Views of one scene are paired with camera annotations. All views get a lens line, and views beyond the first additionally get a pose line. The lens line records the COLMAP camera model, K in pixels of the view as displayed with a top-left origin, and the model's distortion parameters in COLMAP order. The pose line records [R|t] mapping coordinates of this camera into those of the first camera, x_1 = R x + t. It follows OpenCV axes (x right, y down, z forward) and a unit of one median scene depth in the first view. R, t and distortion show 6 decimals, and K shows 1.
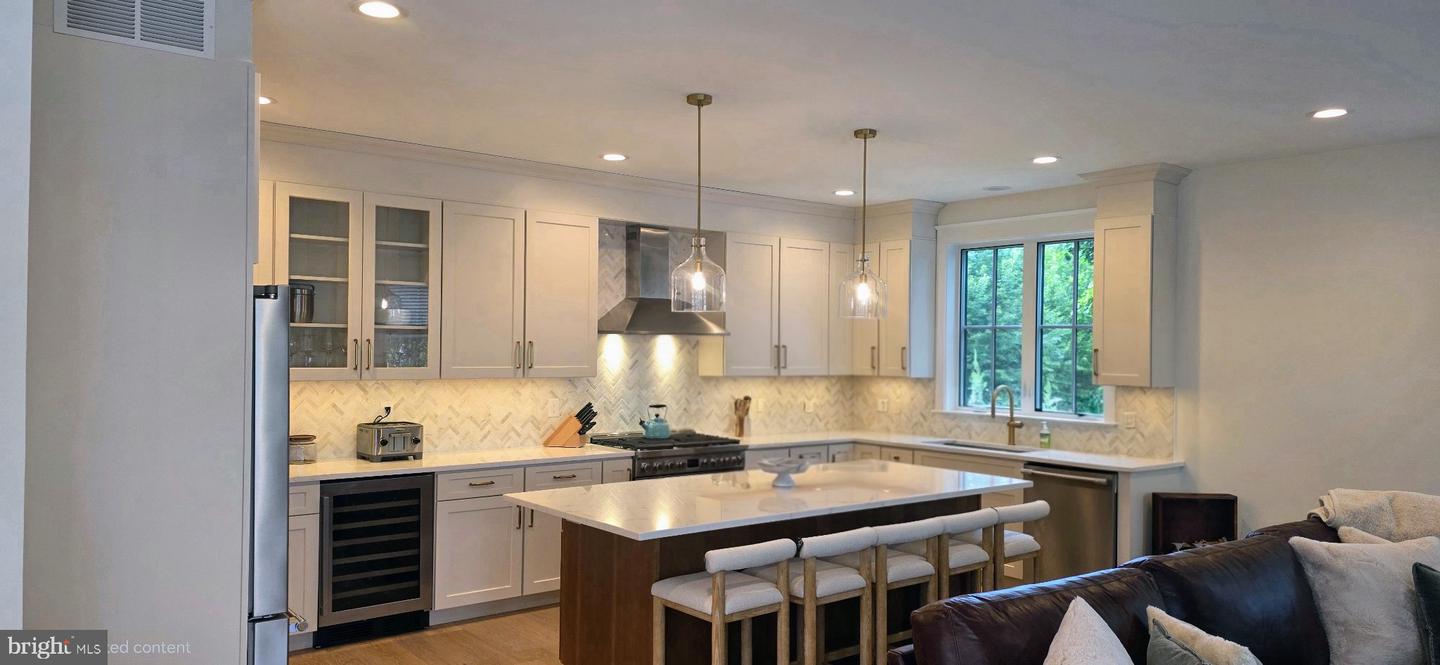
lens RADIAL K [[957.0, 0, 723.7], [0, 957.0, 340.1], [0, 0, 1]] dist [0.043430, 0.001818]
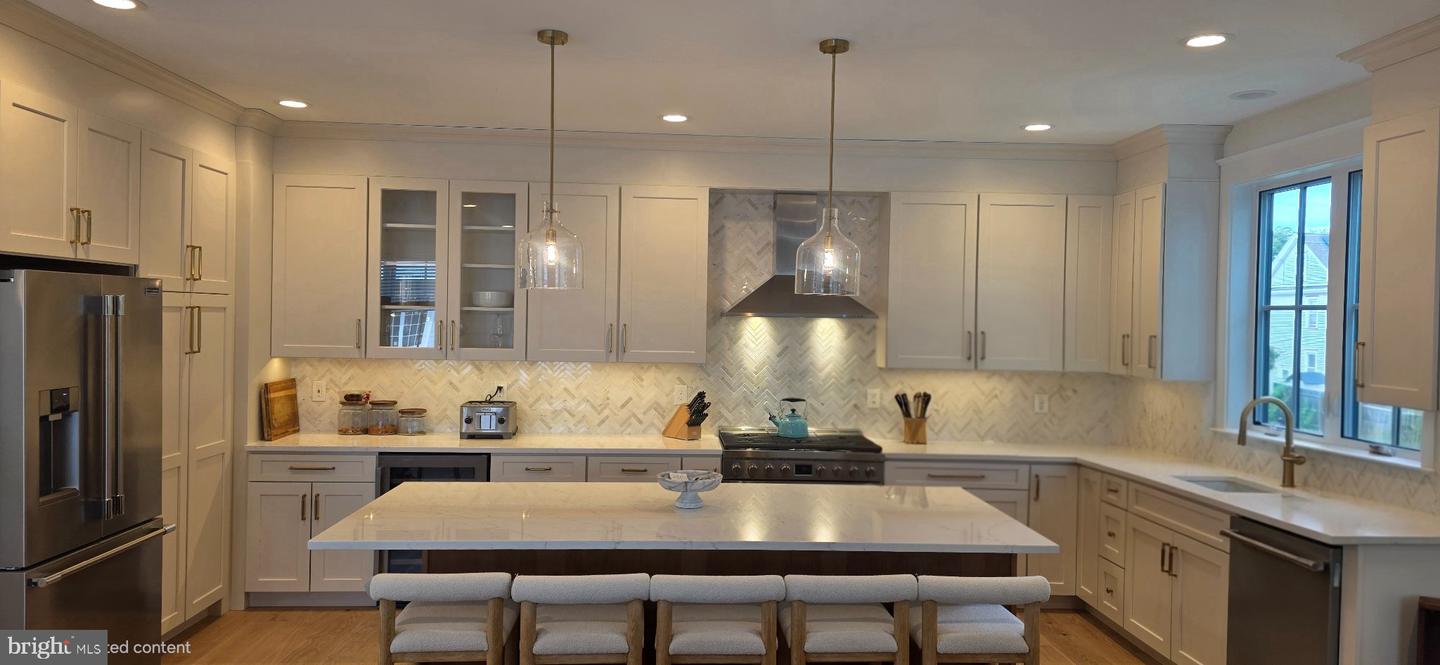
lens RADIAL K [[957.0, 0, 720.5], [0, 957.0, 327.4], [0, 0, 1]] dist [0.043430, 0.001818]
pose [[0.816595, 0.007837, -0.577157, 0.398158], [-0.006215, 0.999969, 0.004786, -0.000110], [0.577177, -0.000321, 0.816619, 0.269160]]
